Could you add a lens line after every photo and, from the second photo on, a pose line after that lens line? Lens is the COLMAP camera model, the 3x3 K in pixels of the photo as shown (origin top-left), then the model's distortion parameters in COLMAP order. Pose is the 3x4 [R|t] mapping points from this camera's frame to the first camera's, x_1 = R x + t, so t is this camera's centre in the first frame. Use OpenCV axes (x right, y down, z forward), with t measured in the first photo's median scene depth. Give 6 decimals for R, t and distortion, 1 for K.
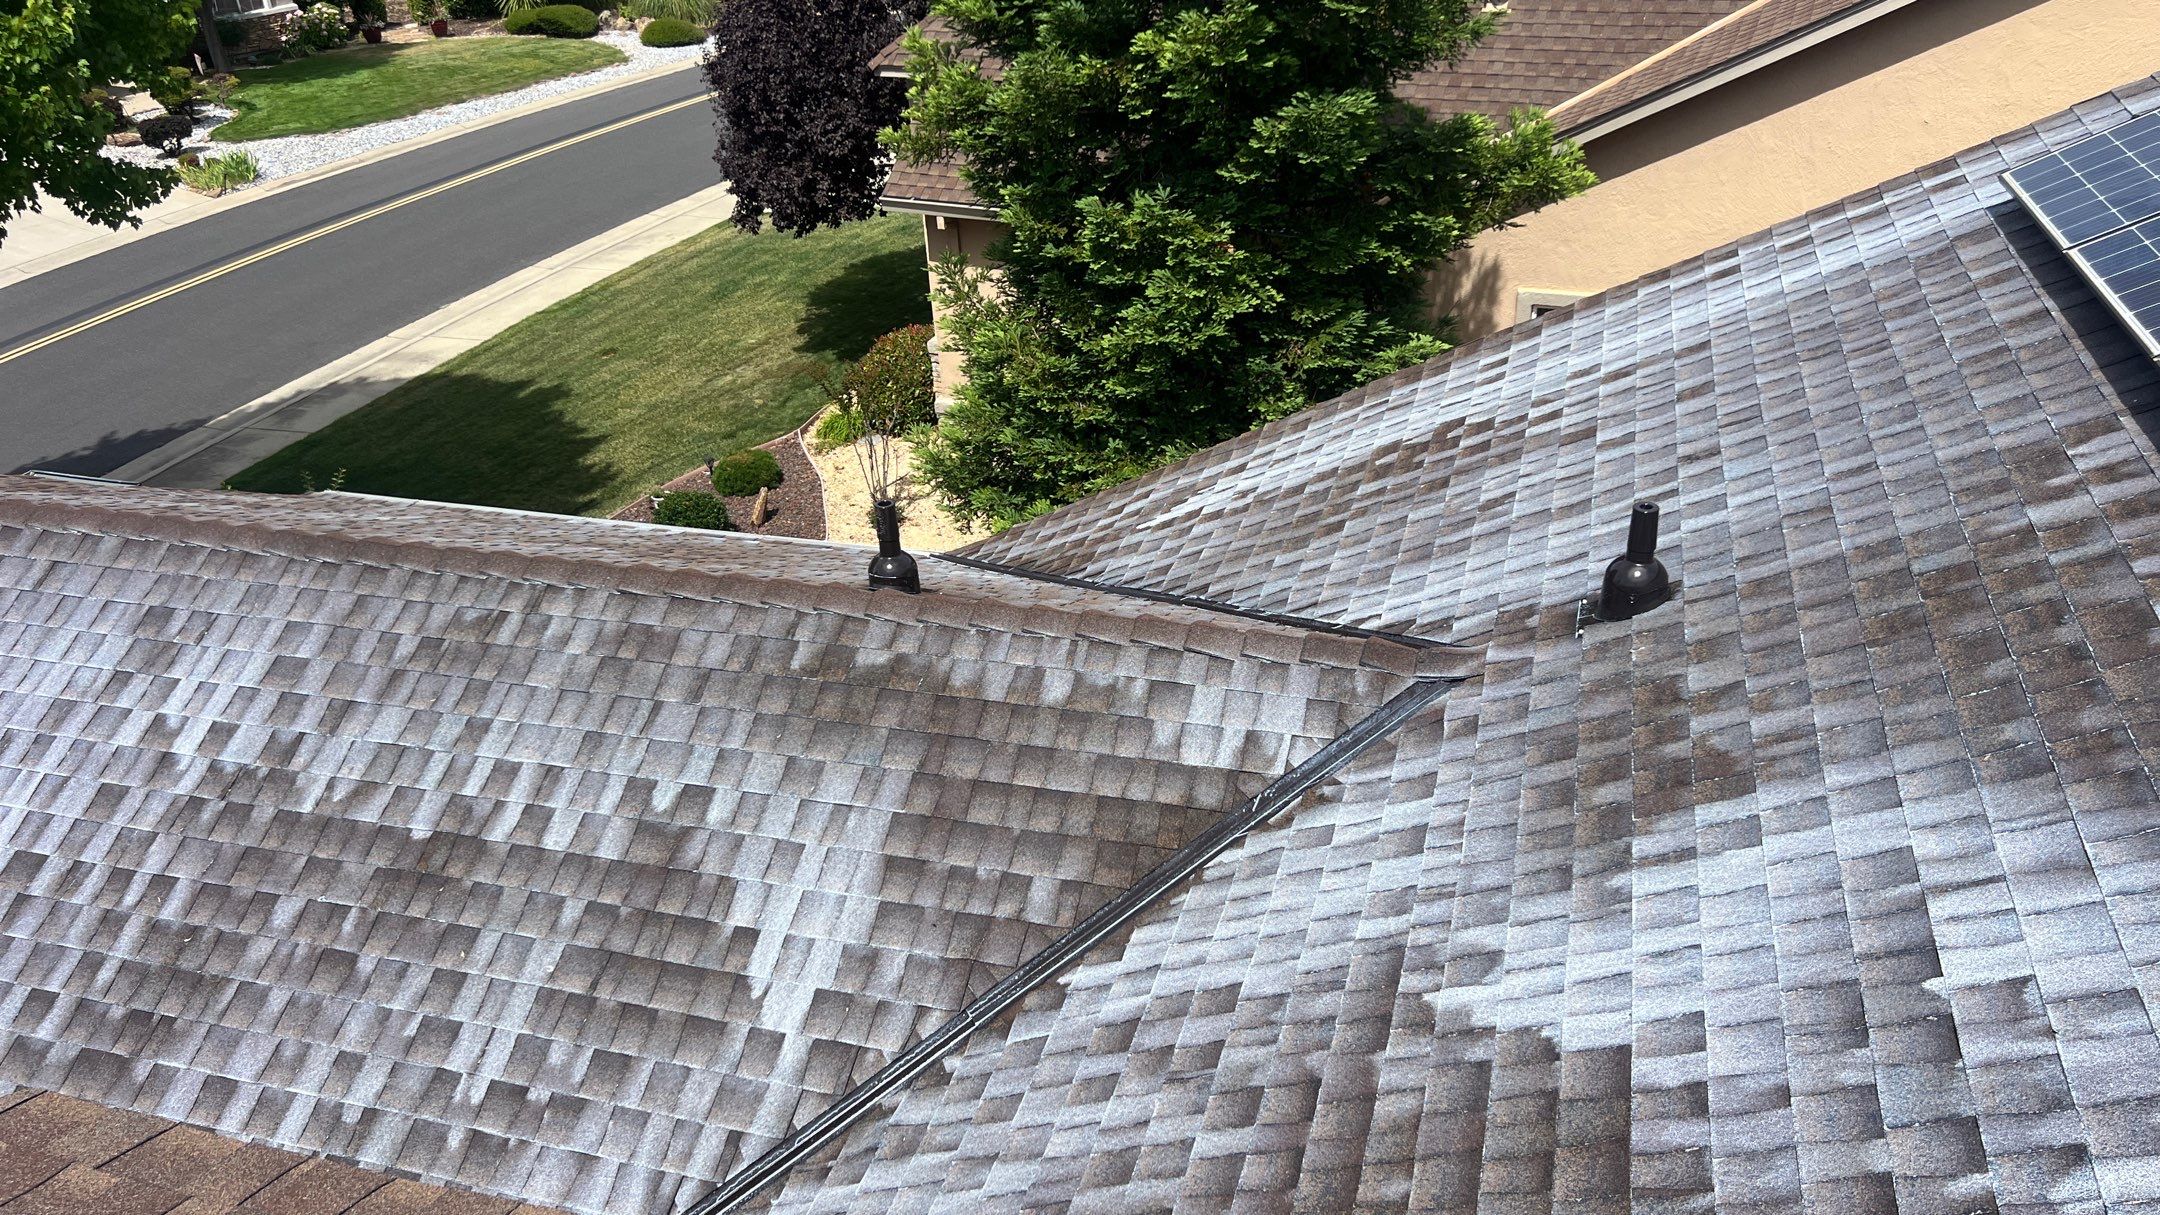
lens RADIAL K [[1631.9, 0, 1088.8], [0, 1631.9, 600.8], [0, 0, 1]] dist [0.065706, -0.083266]
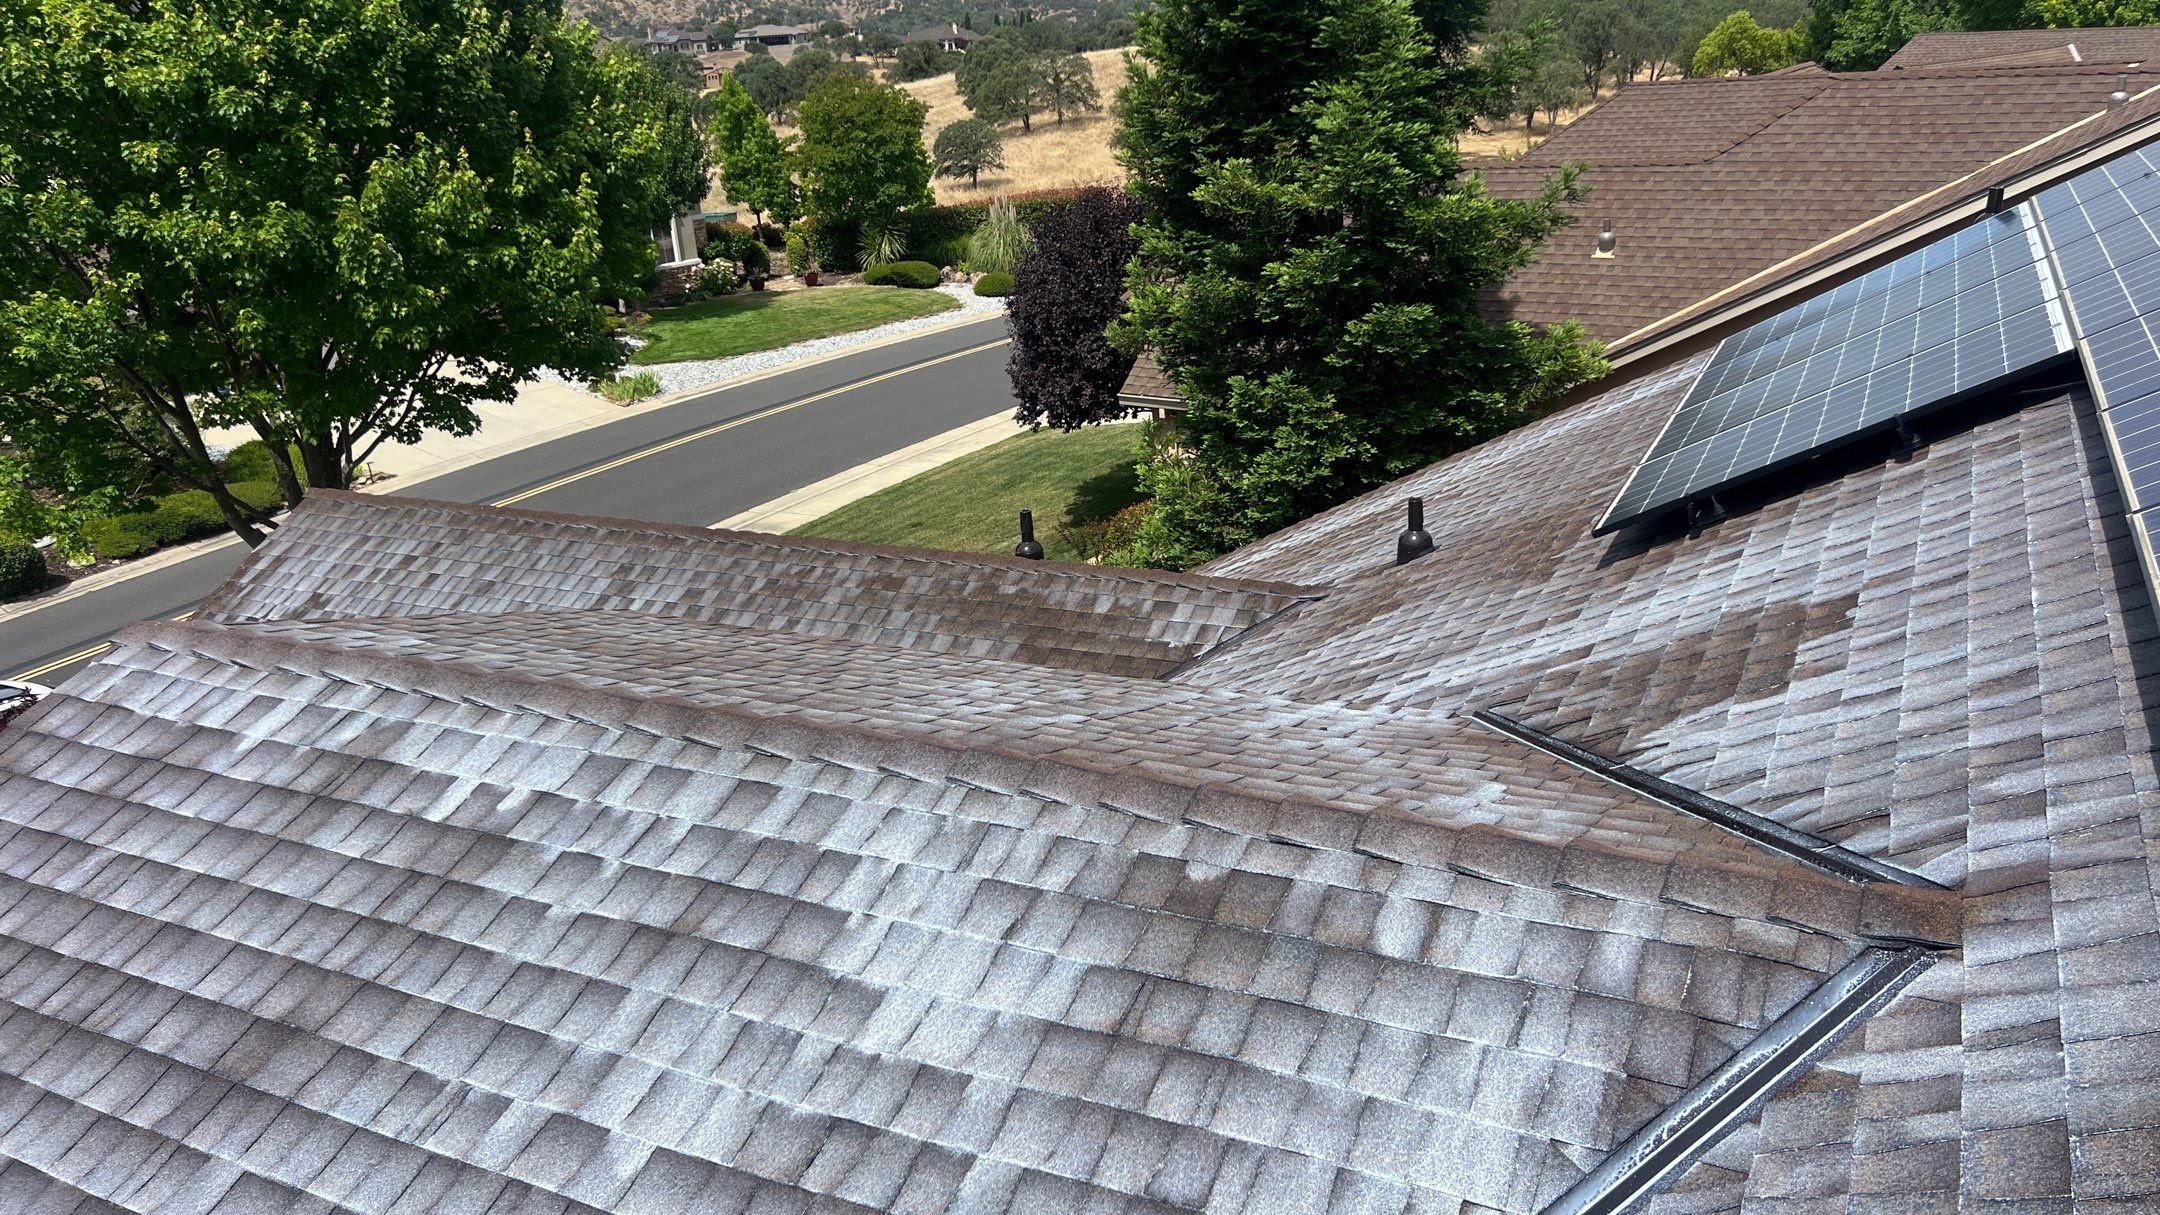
lens RADIAL K [[1631.9, 0, 1096.2], [0, 1631.9, 599.6], [0, 0, 1]] dist [0.065706, -0.083266]
pose [[0.982538, 0.043461, -0.180914, 0.293501], [-0.069556, 0.987635, -0.140498, 0.299744], [0.172571, 0.150629, 0.973412, -0.726673]]
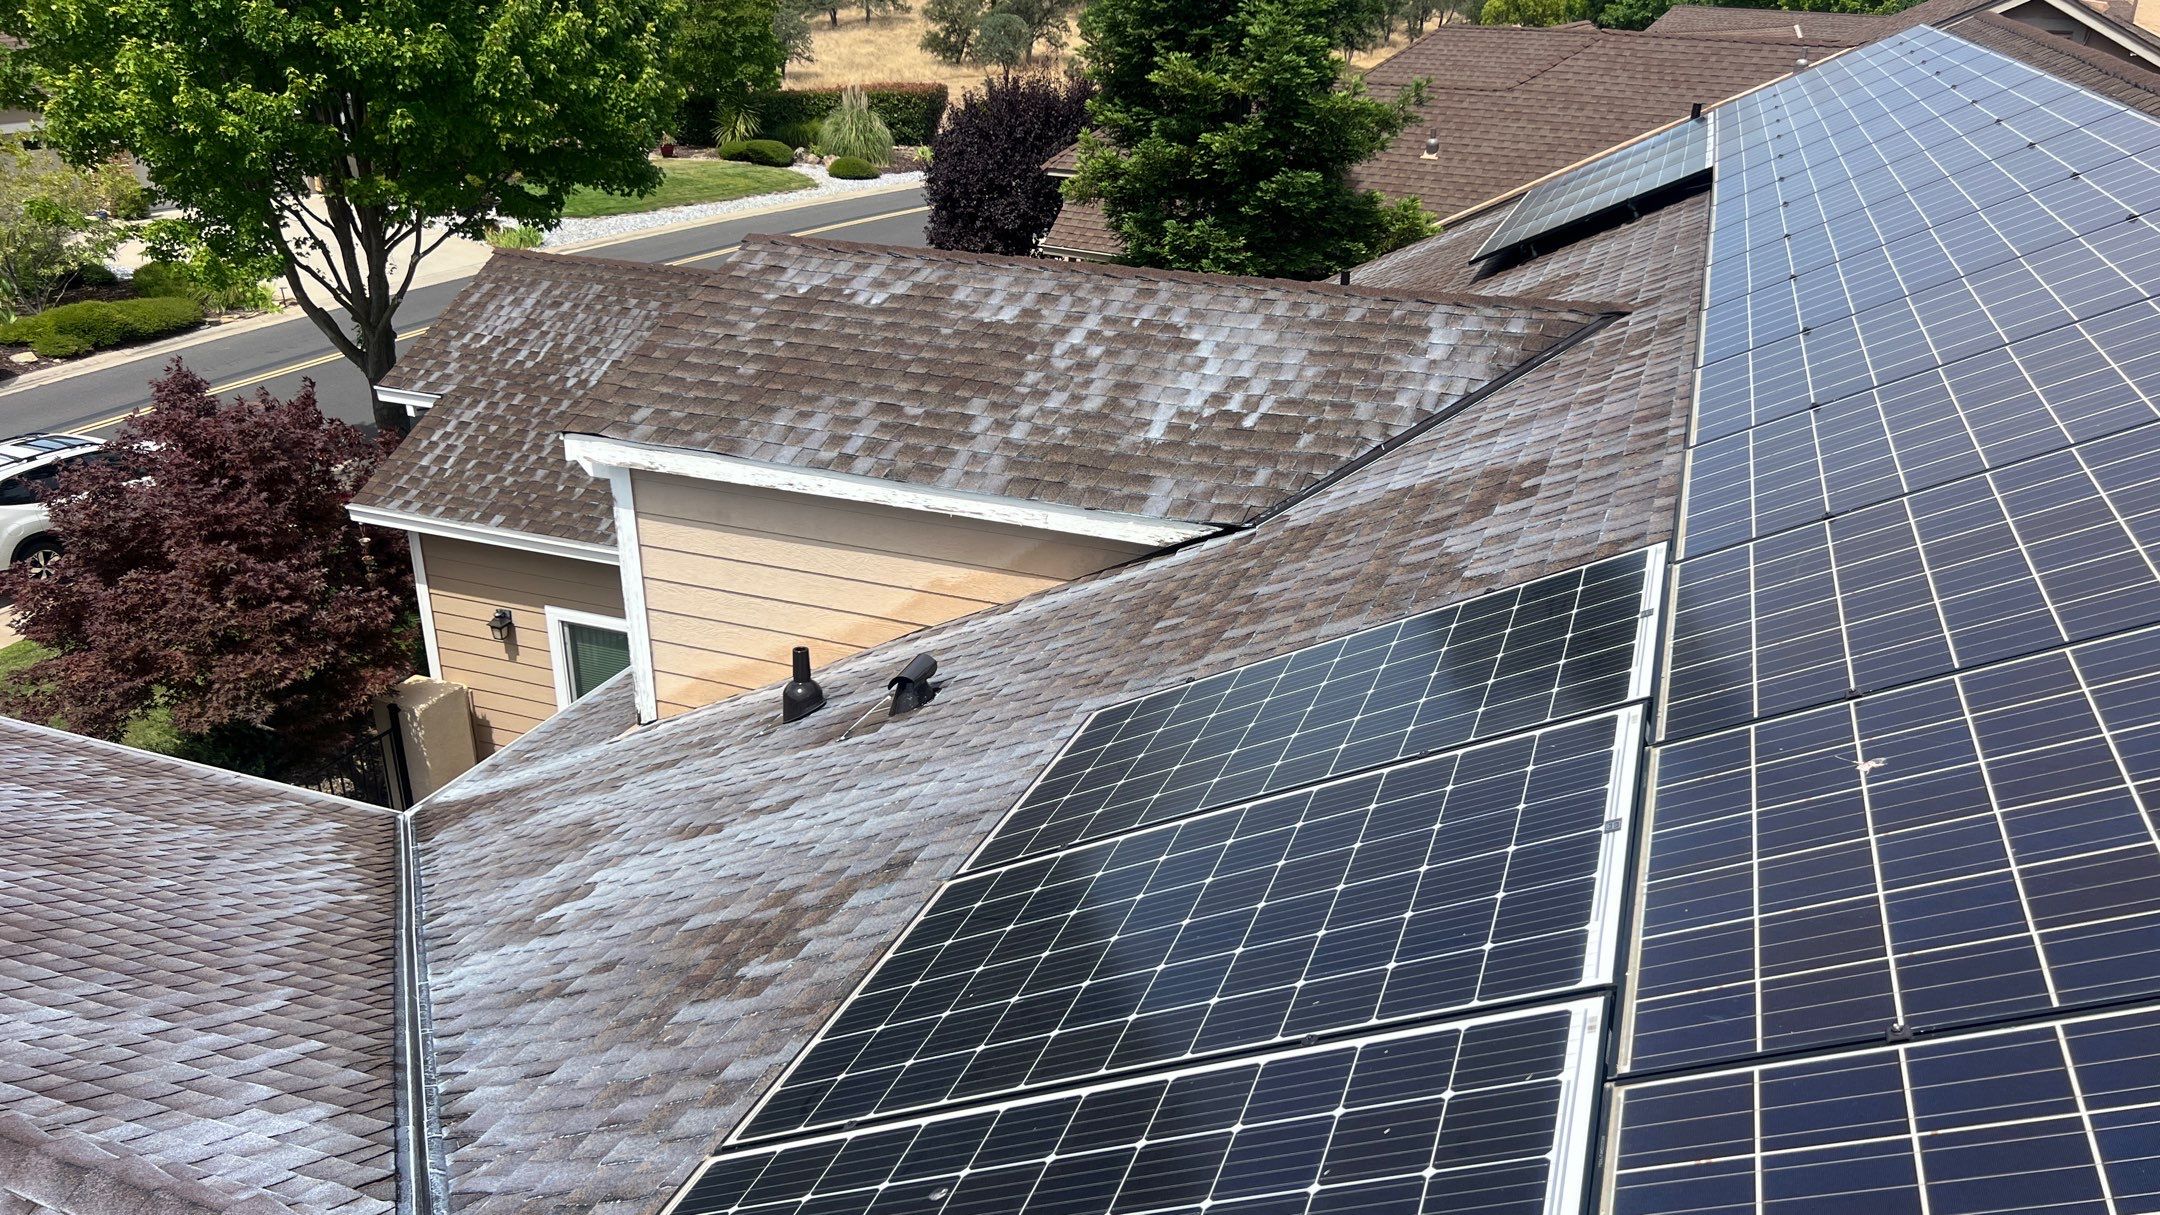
lens RADIAL K [[1631.9, 0, 1103.2], [0, 1631.9, 616.0], [0, 0, 1]] dist [0.065706, -0.083266]
pose [[0.995537, 0.087321, -0.035792, 0.061450], [-0.090371, 0.991363, -0.095038, 0.785624], [0.027184, 0.097849, 0.994830, -1.669129]]
